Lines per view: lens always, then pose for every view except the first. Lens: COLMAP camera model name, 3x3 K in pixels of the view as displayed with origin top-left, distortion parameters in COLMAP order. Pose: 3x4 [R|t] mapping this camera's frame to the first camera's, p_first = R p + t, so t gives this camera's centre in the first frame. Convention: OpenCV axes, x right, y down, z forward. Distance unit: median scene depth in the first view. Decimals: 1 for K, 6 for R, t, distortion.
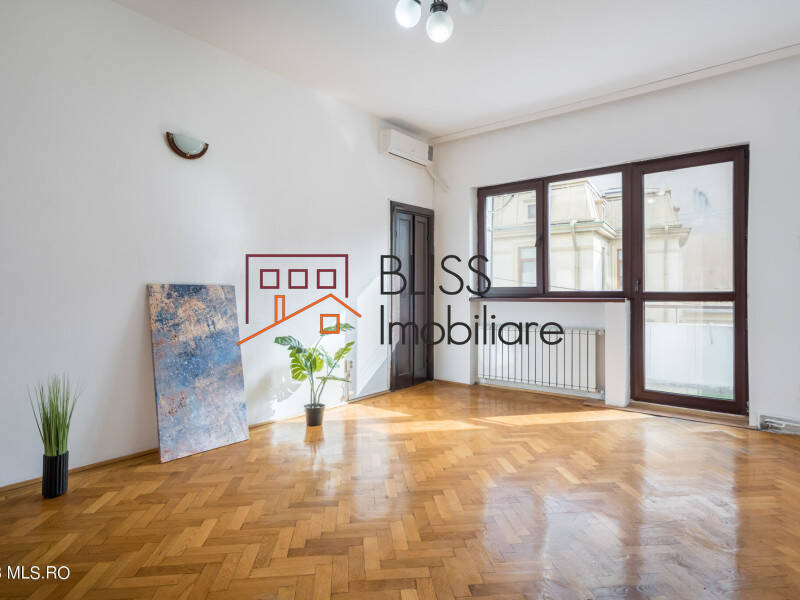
lens RADIAL K [[423.0, 0, 417.0], [0, 423.0, 298.8], [0, 0, 1]] dist [0.021871, 0.001680]
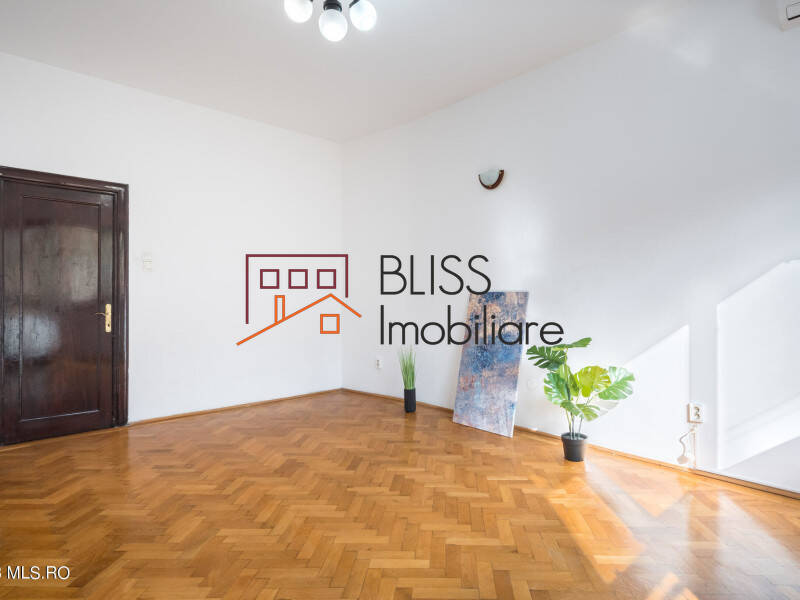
lens RADIAL K [[423.5, 0, 401.3], [0, 423.5, 298.1], [0, 0, 1]] dist [-0.001842, 0.000391]
pose [[-0.088384, 0.006673, -0.996064, 0.656071], [-0.005436, 0.999959, 0.007181, -0.021723], [0.996072, 0.006049, -0.088344, 0.799360]]
